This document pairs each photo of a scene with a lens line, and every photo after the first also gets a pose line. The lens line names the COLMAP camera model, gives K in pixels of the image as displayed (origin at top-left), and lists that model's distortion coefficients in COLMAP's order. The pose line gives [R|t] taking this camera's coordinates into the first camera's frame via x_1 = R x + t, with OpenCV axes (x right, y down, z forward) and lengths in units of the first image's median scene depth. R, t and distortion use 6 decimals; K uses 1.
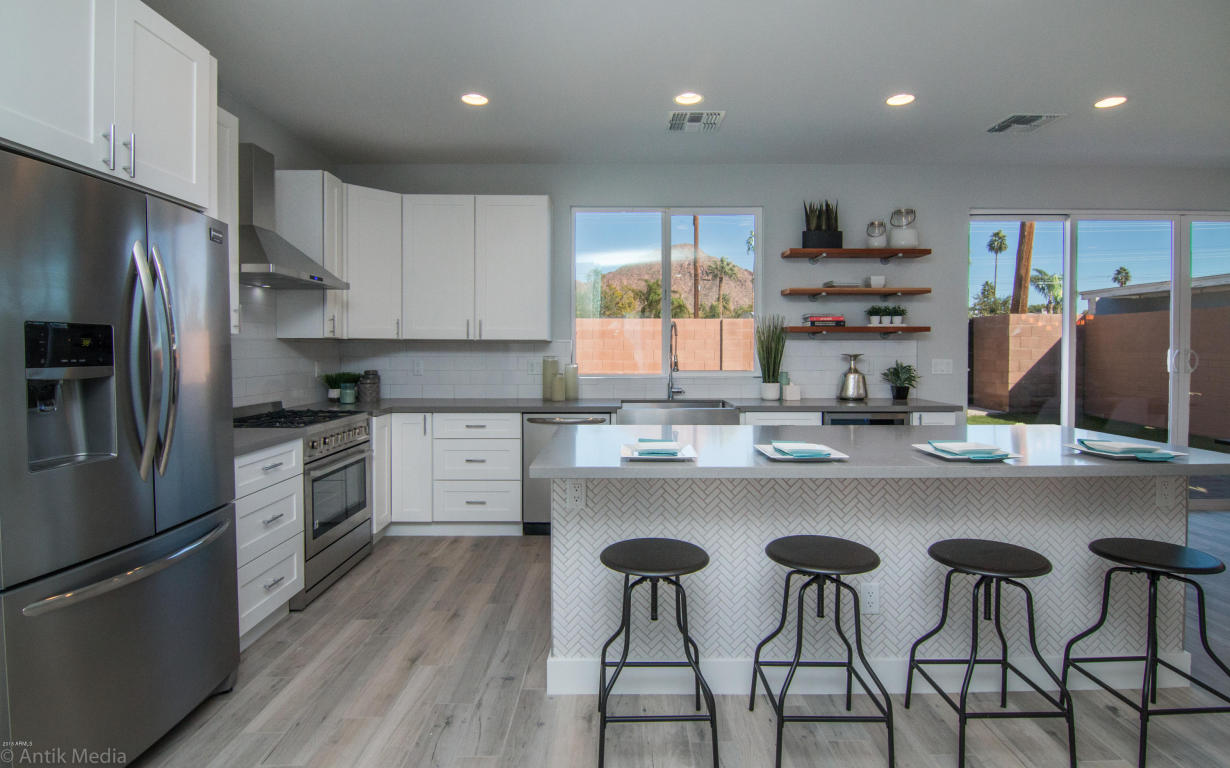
lens RADIAL K [[622.6, 0, 613.4], [0, 622.6, 360.9], [0, 0, 1]] dist [-0.014089, -0.002063]
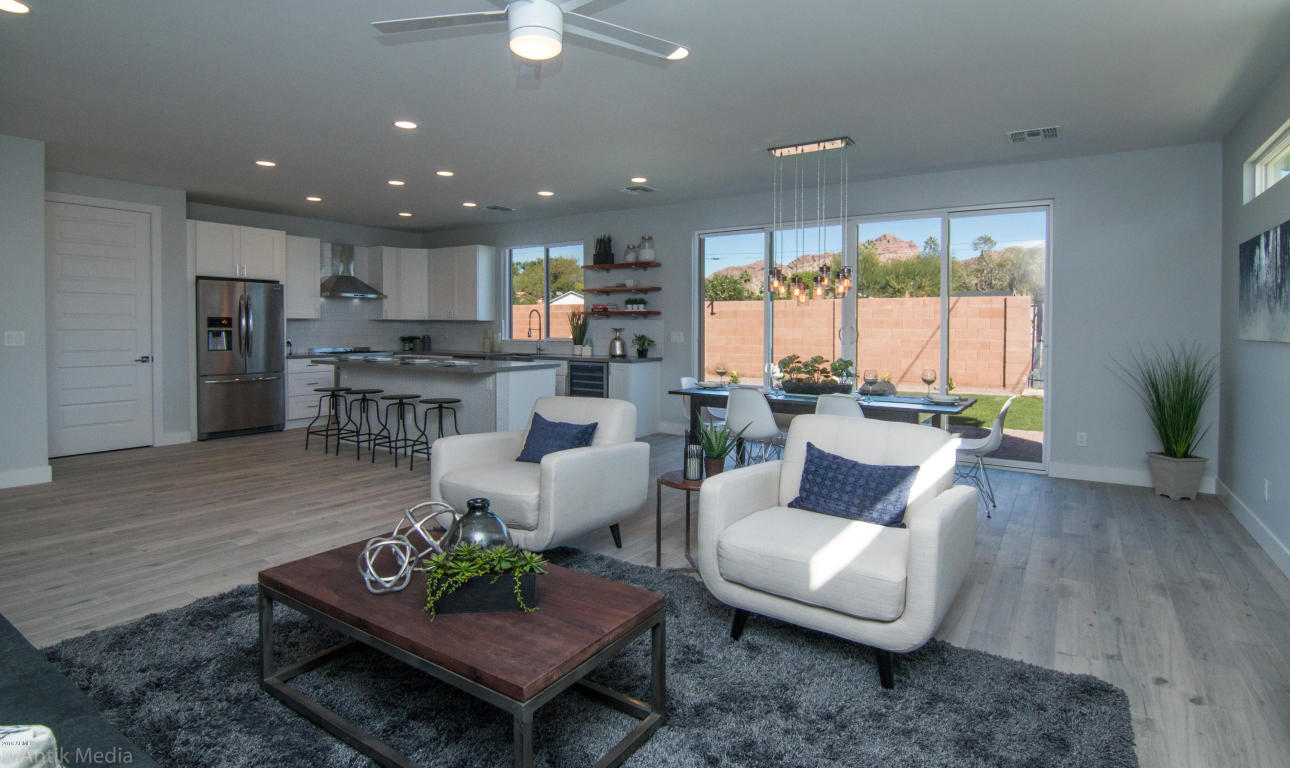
lens RADIAL K [[639.7, 0, 642.5], [0, 639.7, 338.1], [0, 0, 1]] dist [0.004286, 0.000255]
pose [[0.828533, 0.013034, -0.559789, 1.372510], [-0.014222, 0.999896, 0.002232, 0.010264], [0.559760, 0.006112, 0.828632, -0.345856]]
